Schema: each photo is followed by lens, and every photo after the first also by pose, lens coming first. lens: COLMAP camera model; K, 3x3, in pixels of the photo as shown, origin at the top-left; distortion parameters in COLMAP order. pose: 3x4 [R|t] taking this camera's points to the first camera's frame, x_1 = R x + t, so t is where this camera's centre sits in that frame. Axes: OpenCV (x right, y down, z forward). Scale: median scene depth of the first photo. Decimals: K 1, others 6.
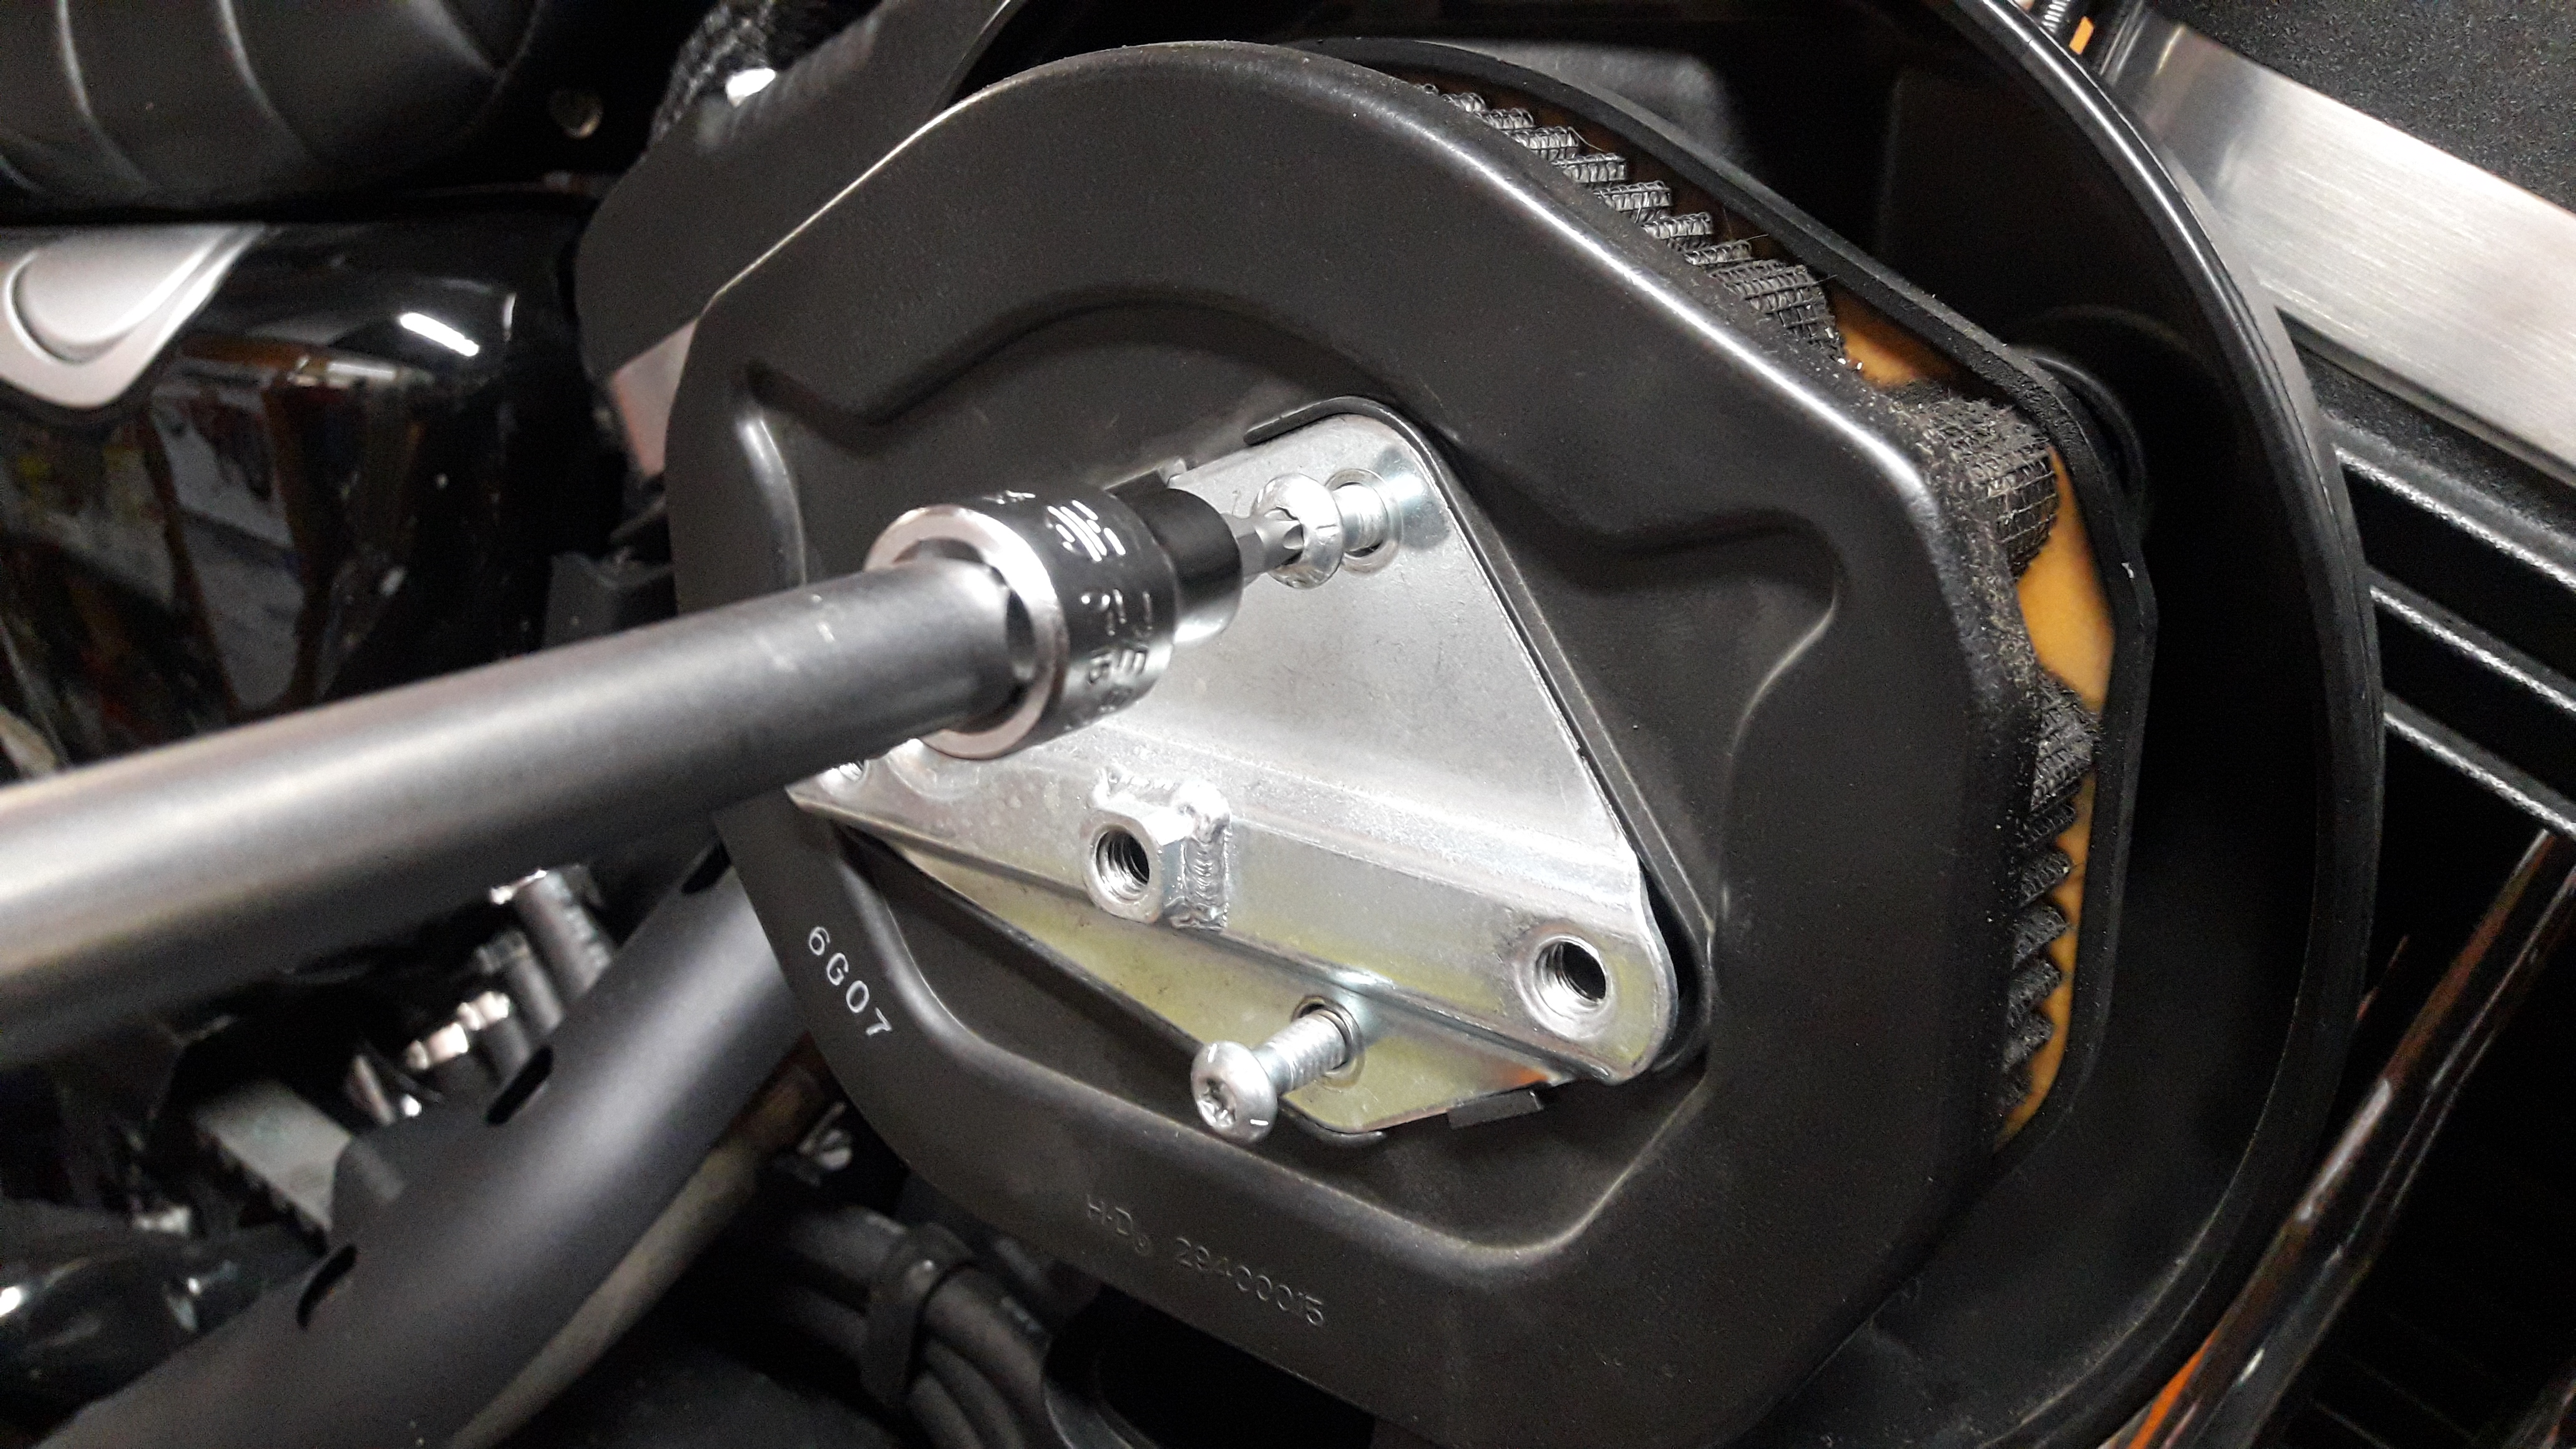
lens RADIAL K [[2182.8, 0, 1267.2], [0, 2182.8, 709.3], [0, 0, 1]] dist [0.000481, -0.067197]
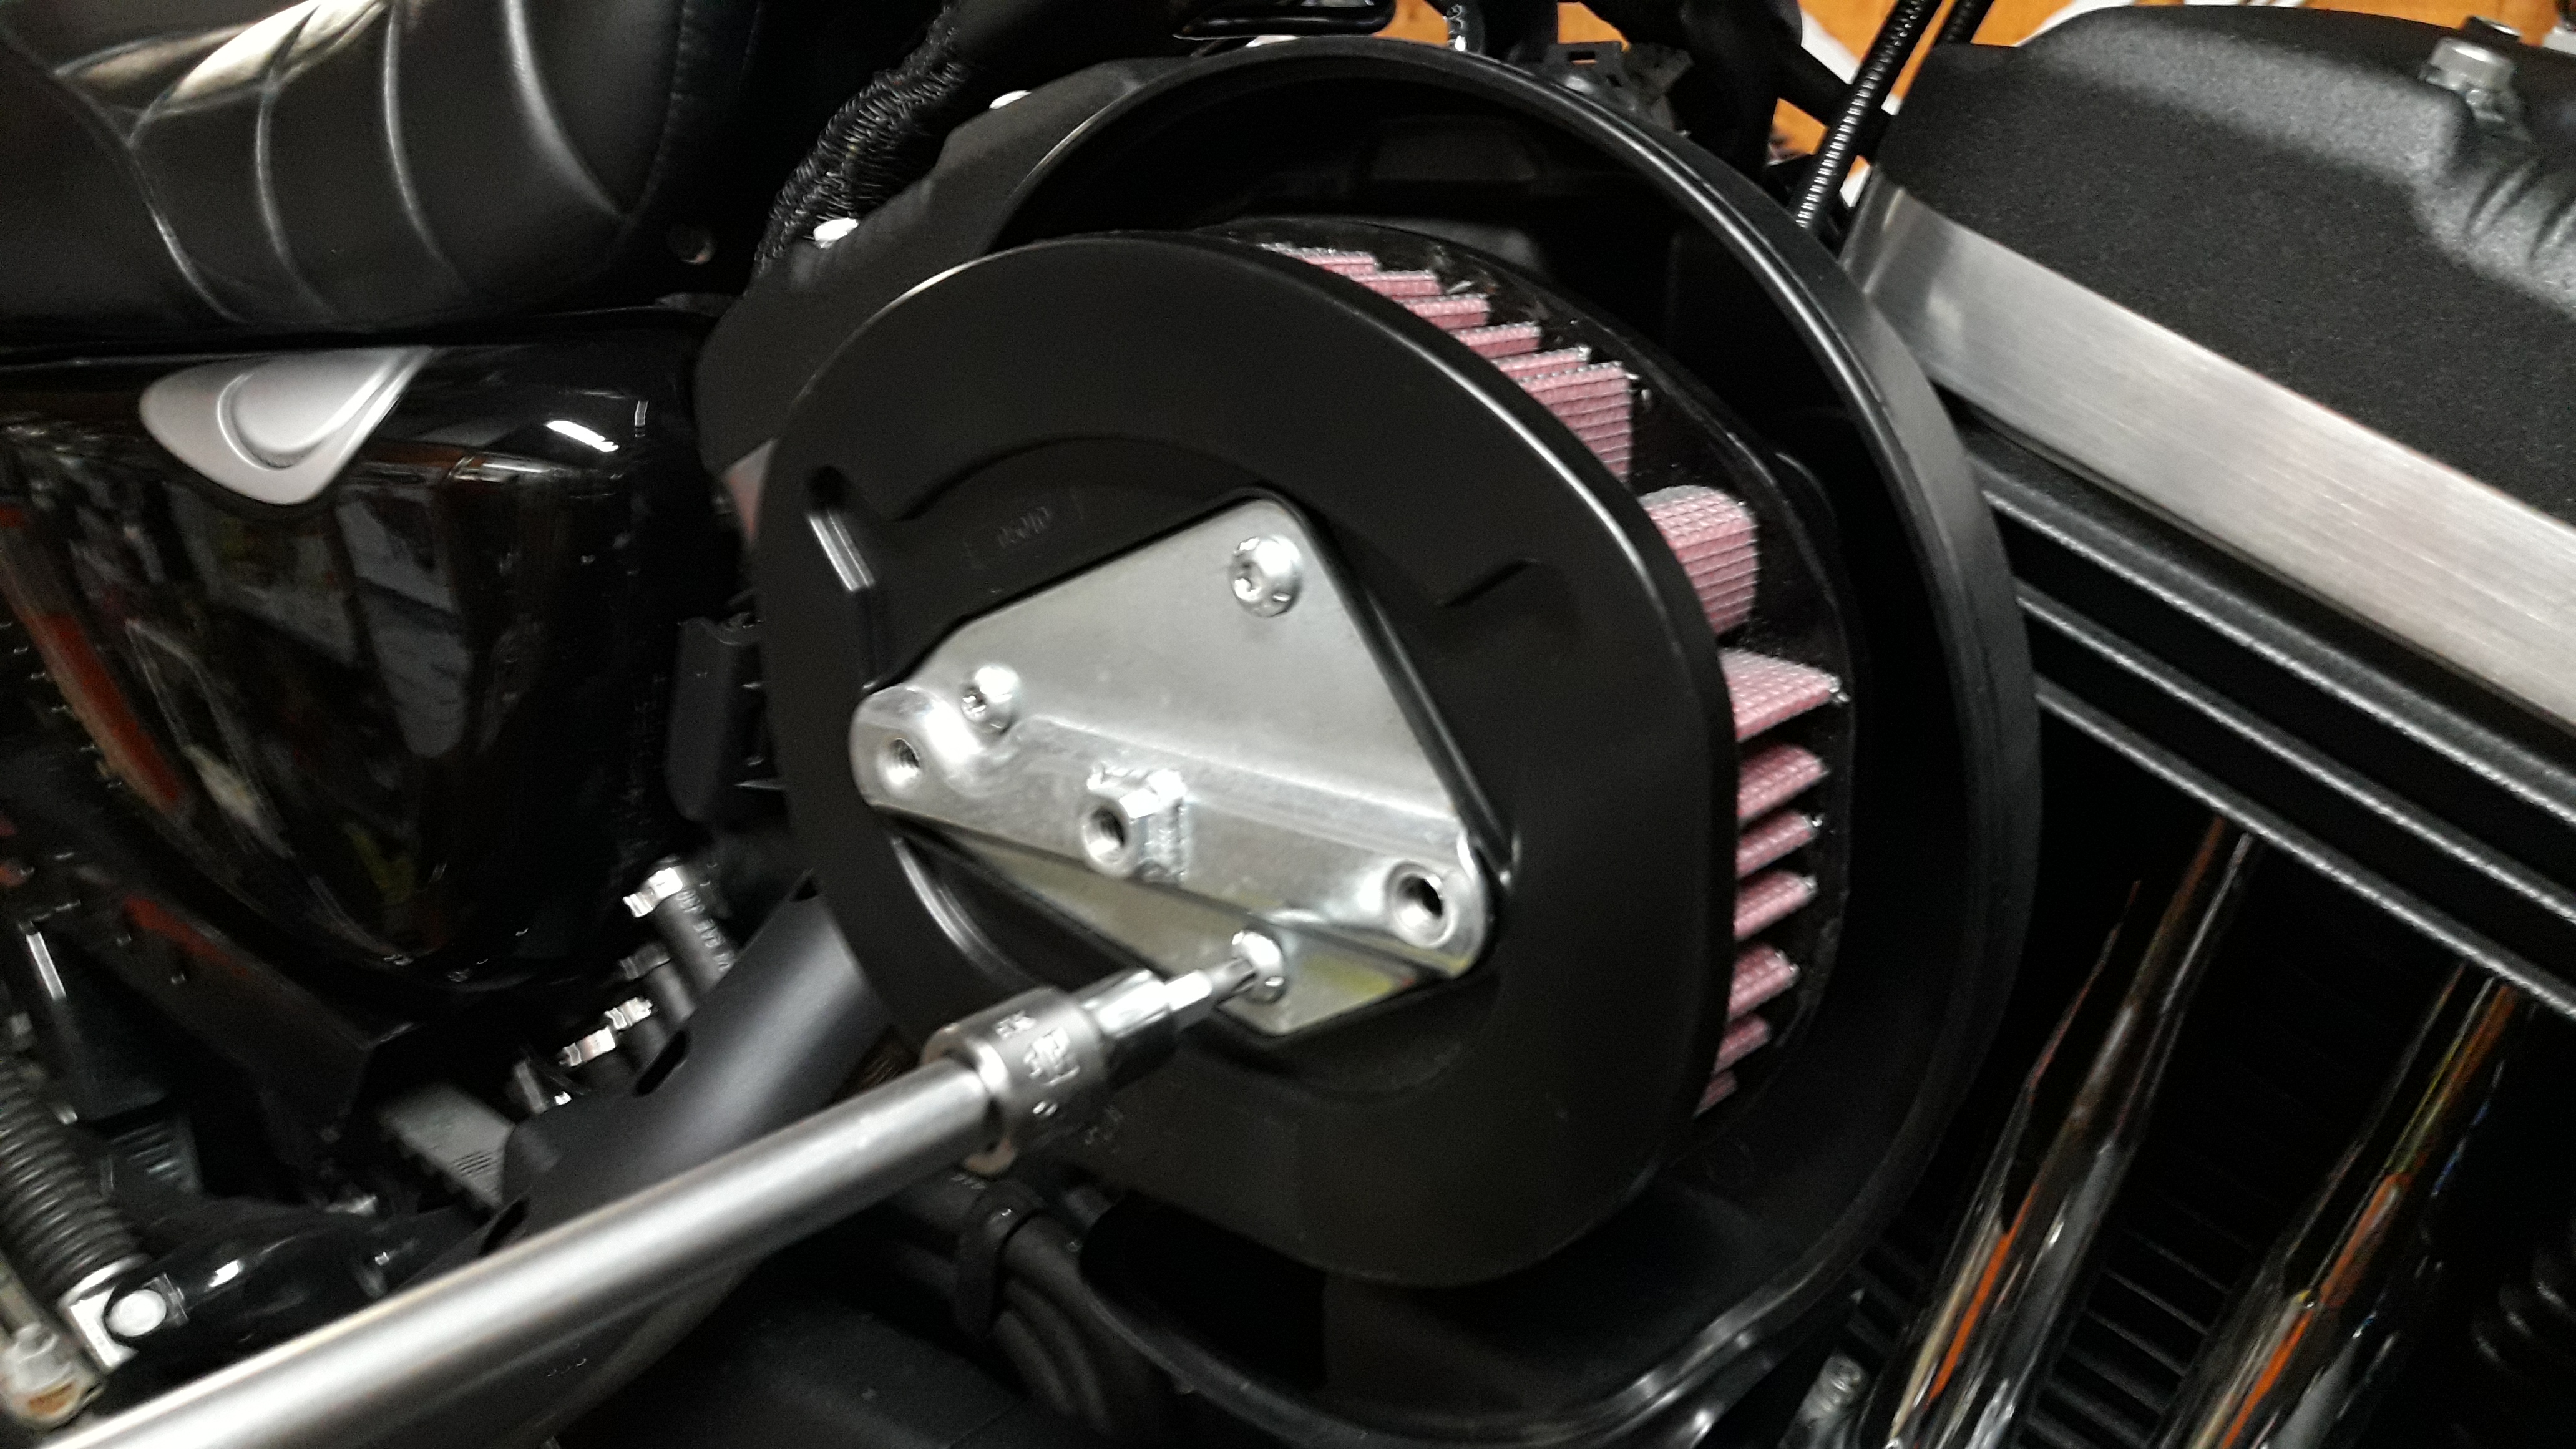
lens RADIAL K [[2182.8, 0, 1249.9], [0, 2182.8, 743.0], [0, 0, 1]] dist [0.000481, -0.067197]
pose [[0.998205, -0.021674, -0.055839, 0.048378], [0.021253, 0.999741, -0.008120, 0.012822], [0.056000, 0.006919, 0.998407, -0.173063]]
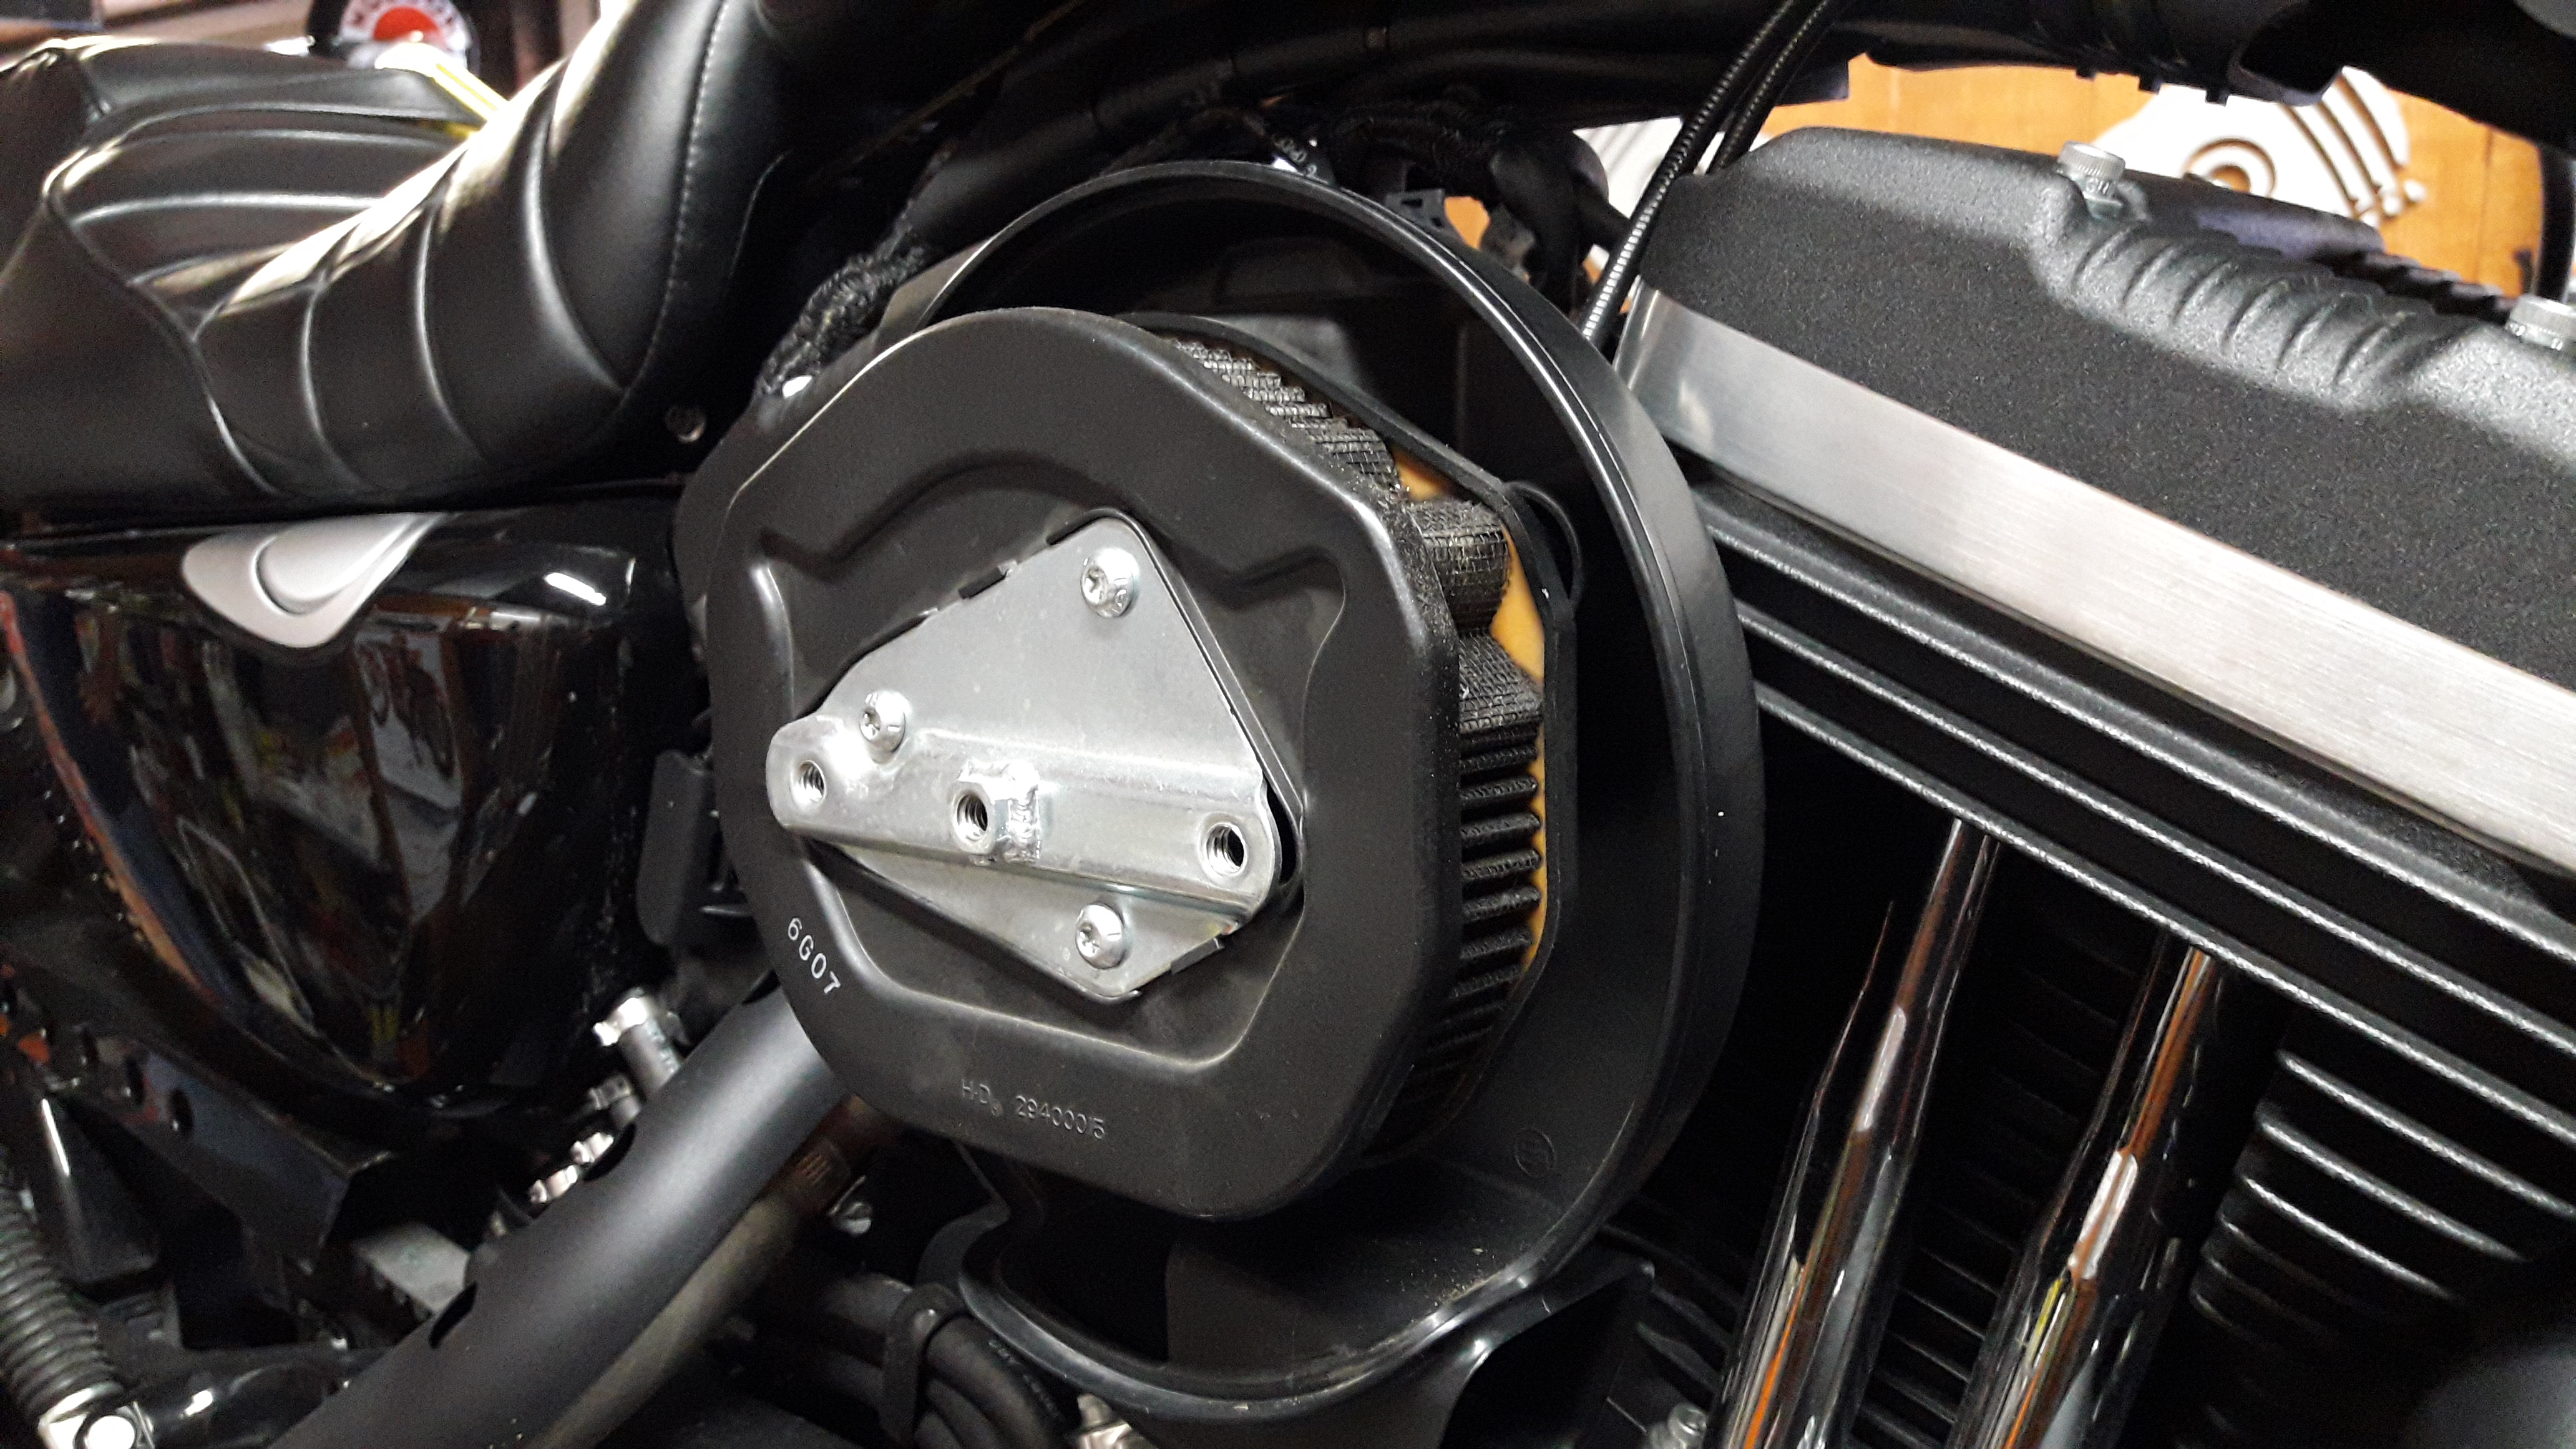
lens RADIAL K [[2182.8, 0, 1266.1], [0, 2182.8, 725.9], [0, 0, 1]] dist [0.000481, -0.067197]
pose [[0.997686, -0.017677, -0.065654, 0.124262], [0.007354, 0.988003, -0.154262, 0.121379], [0.067593, 0.153423, 0.985846, -0.262476]]
